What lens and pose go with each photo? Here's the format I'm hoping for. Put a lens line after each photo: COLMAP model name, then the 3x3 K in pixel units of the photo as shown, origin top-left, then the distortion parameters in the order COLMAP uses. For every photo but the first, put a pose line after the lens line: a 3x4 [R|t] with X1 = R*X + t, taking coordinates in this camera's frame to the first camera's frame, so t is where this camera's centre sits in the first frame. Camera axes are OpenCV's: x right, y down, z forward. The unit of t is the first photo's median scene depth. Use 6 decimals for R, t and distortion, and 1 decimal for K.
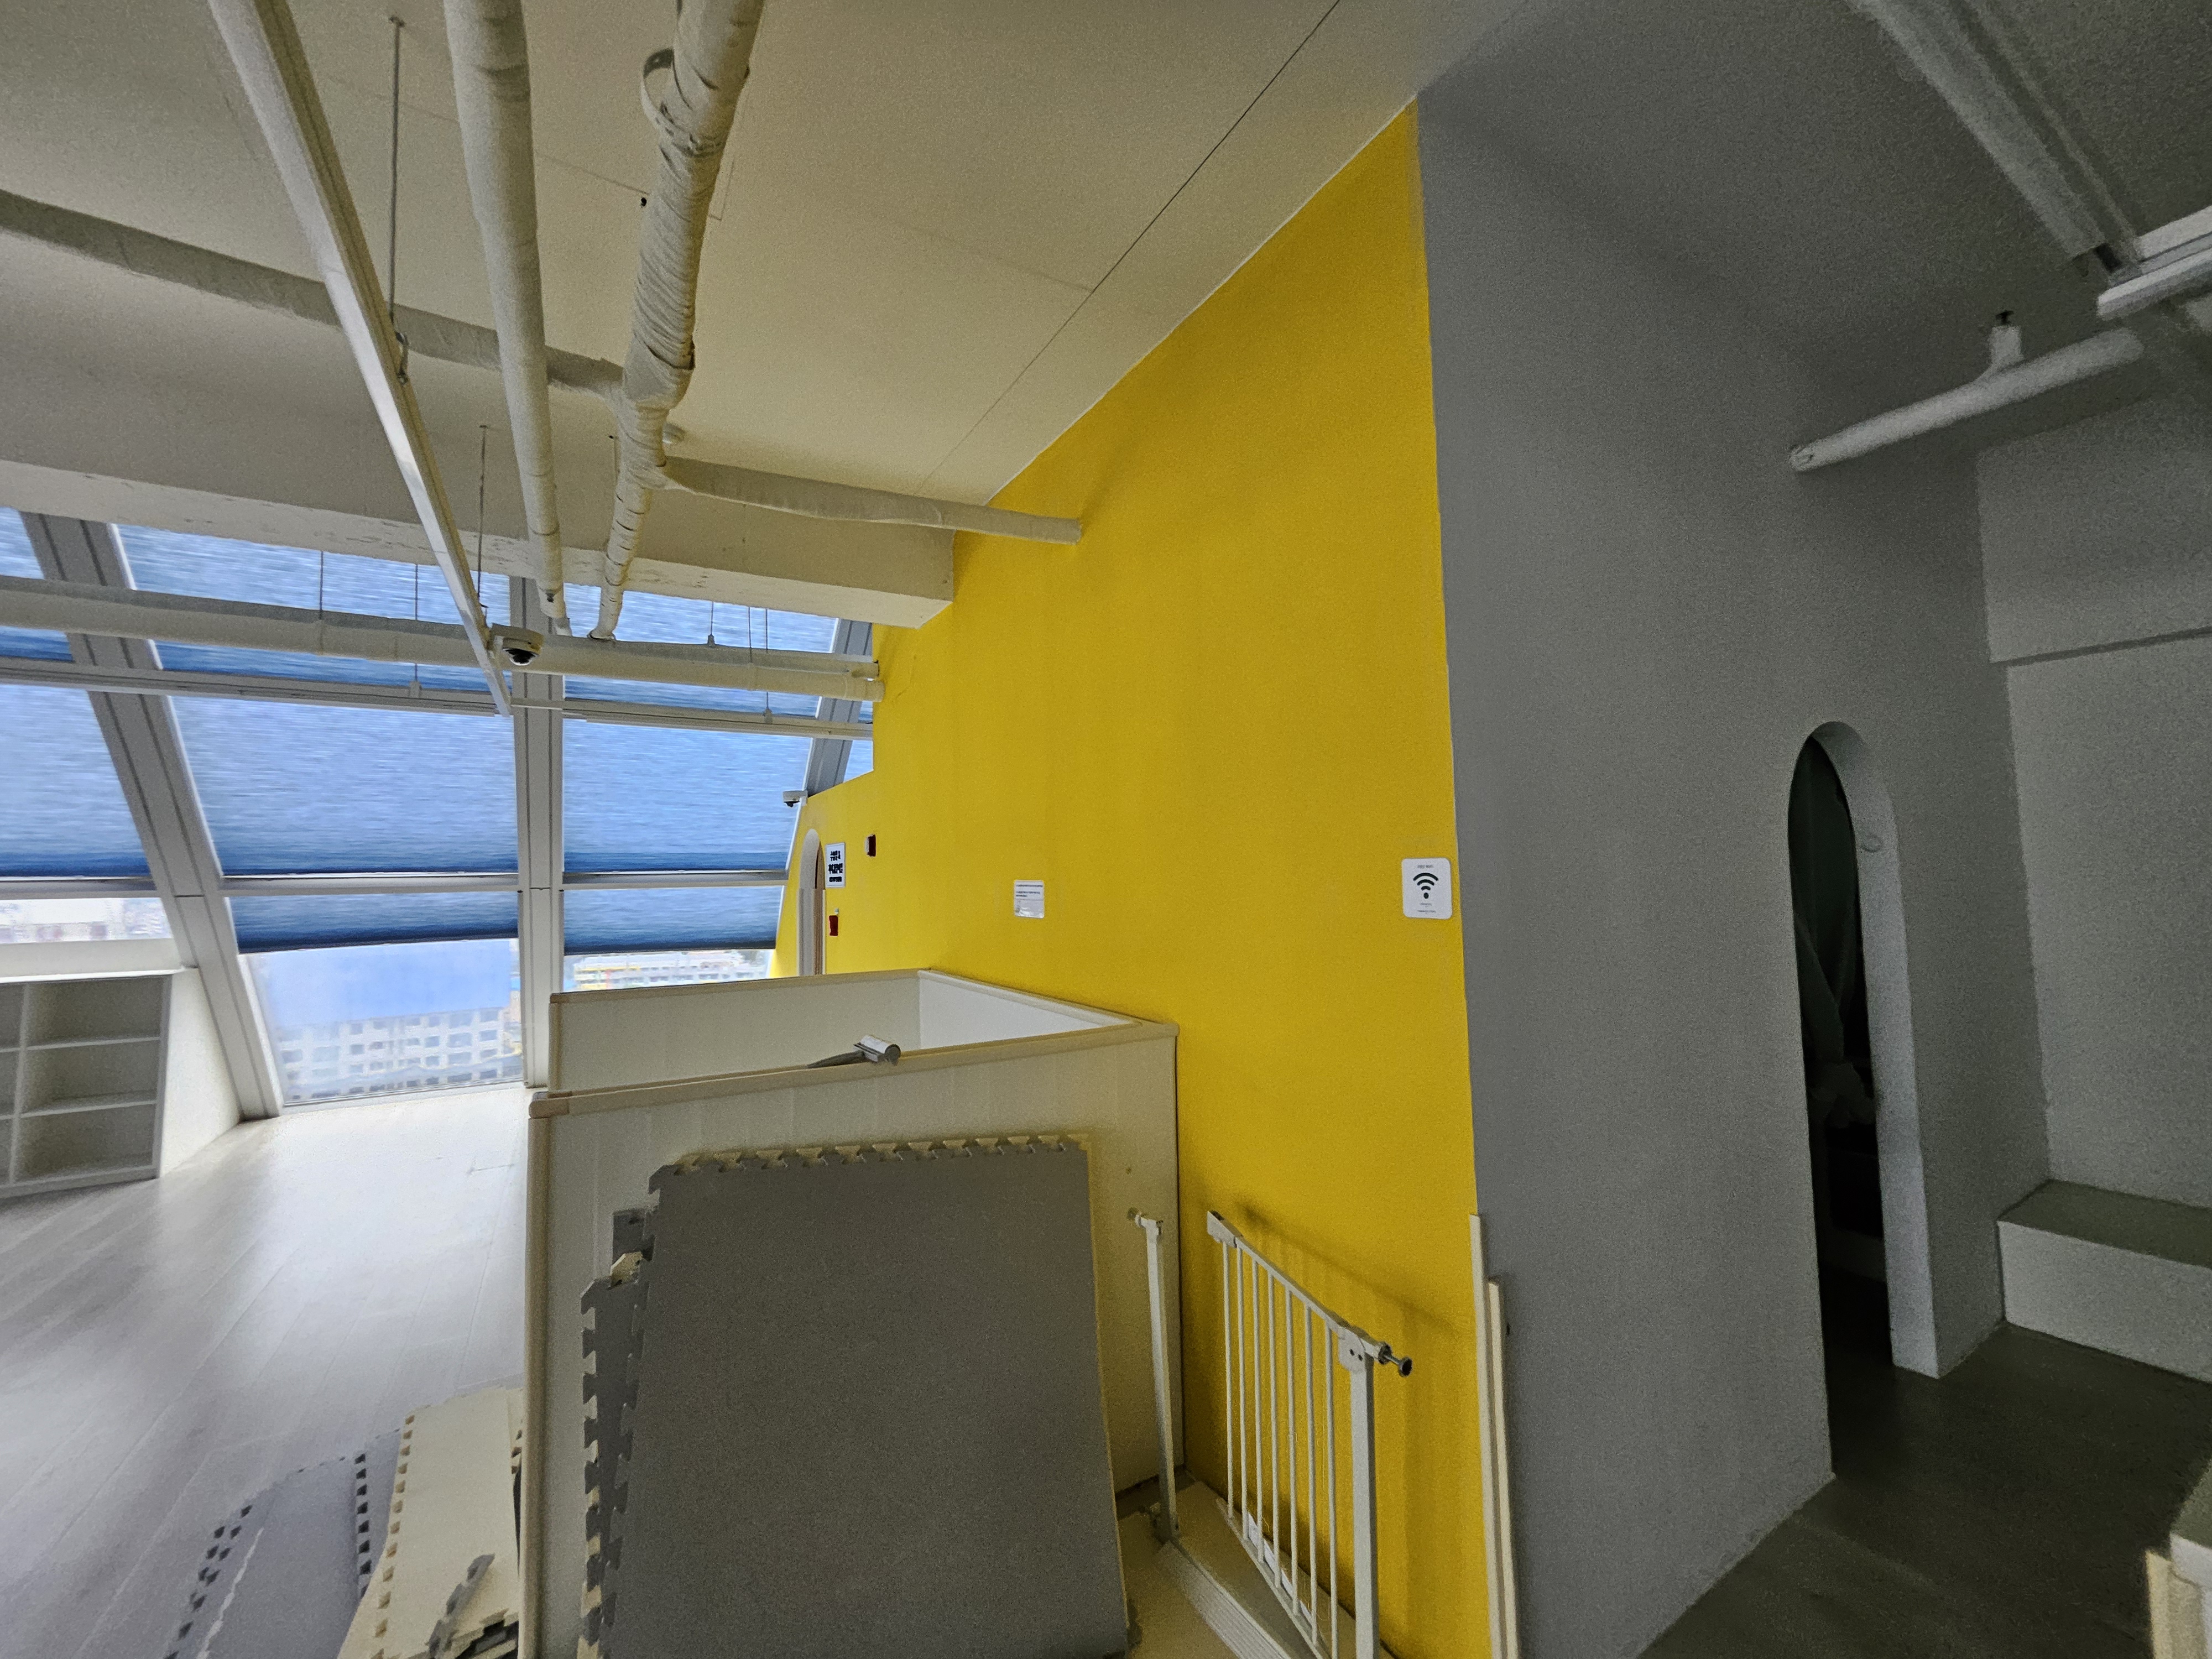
lens RADIAL K [[879.3, 0, 1111.0], [0, 879.3, 834.2], [0, 0, 1]] dist [-0.008327, 0.000981]
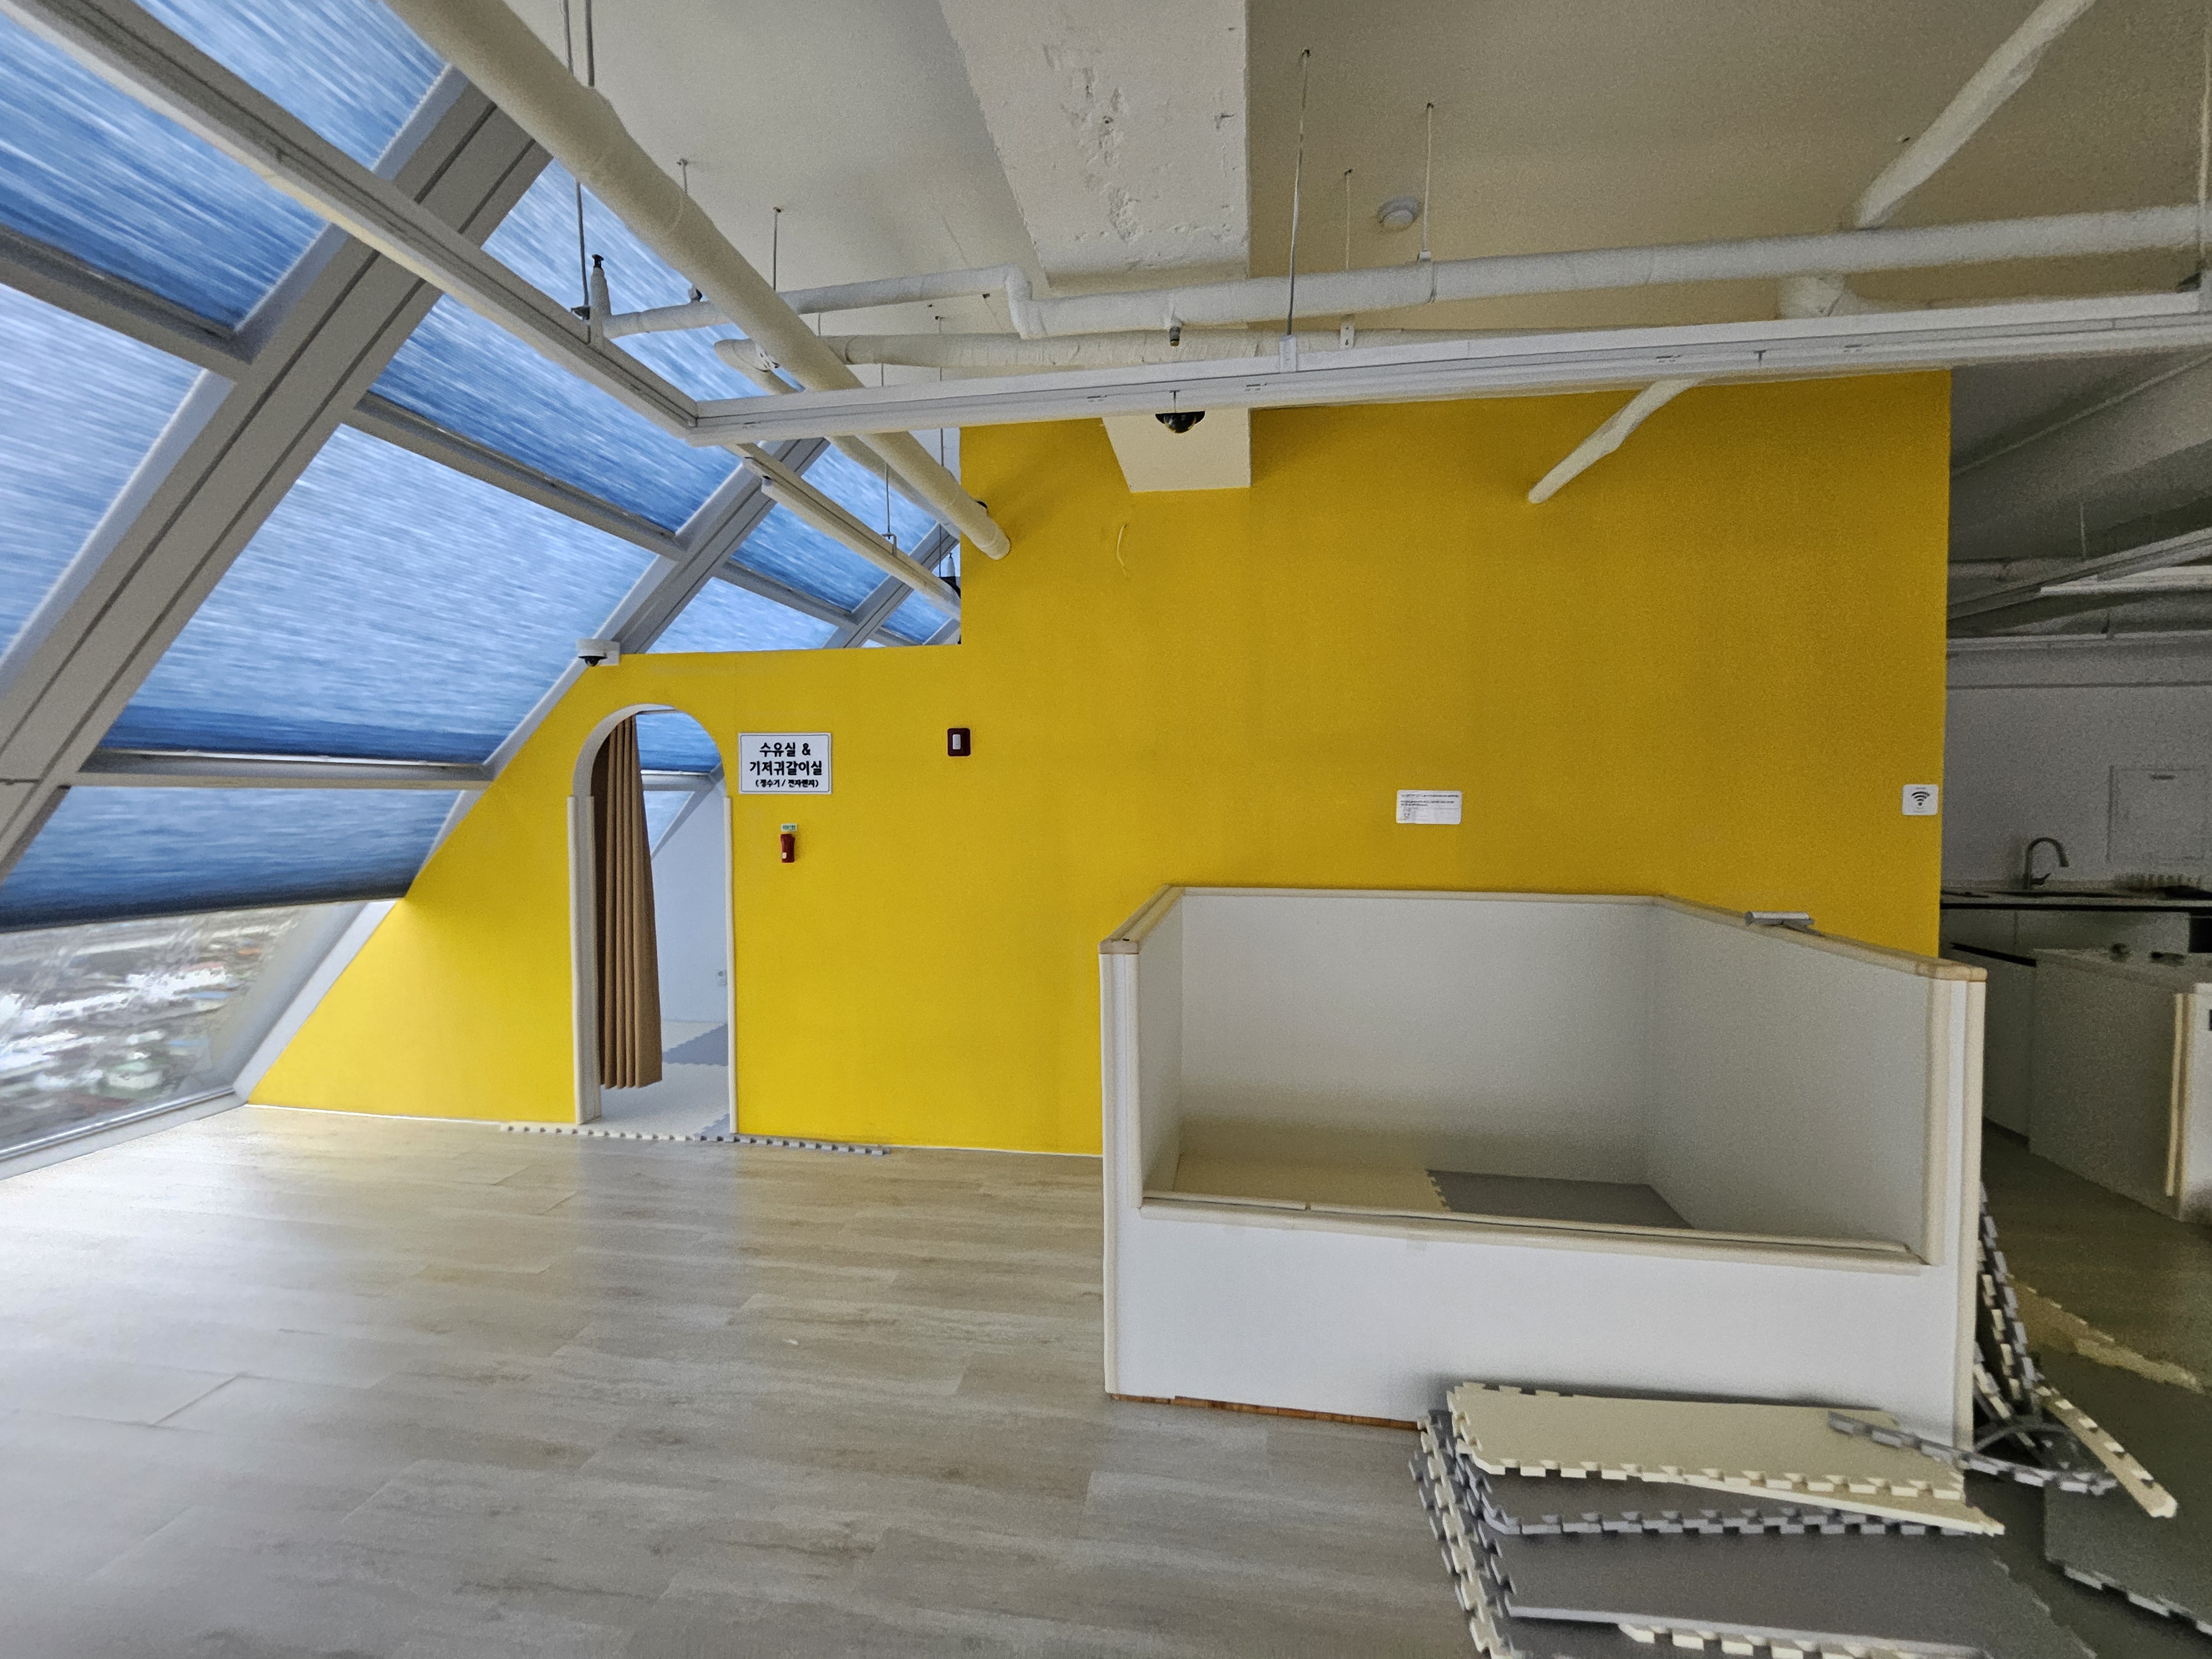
lens RADIAL K [[879.3, 0, 1123.4], [0, 879.3, 822.8], [0, 0, 1]] dist [-0.008327, 0.000981]
pose [[0.639521, -0.002641, 0.768769, -0.629371], [-0.054123, 0.997358, 0.048450, 0.032162], [-0.766866, -0.072593, 0.637688, 0.315246]]
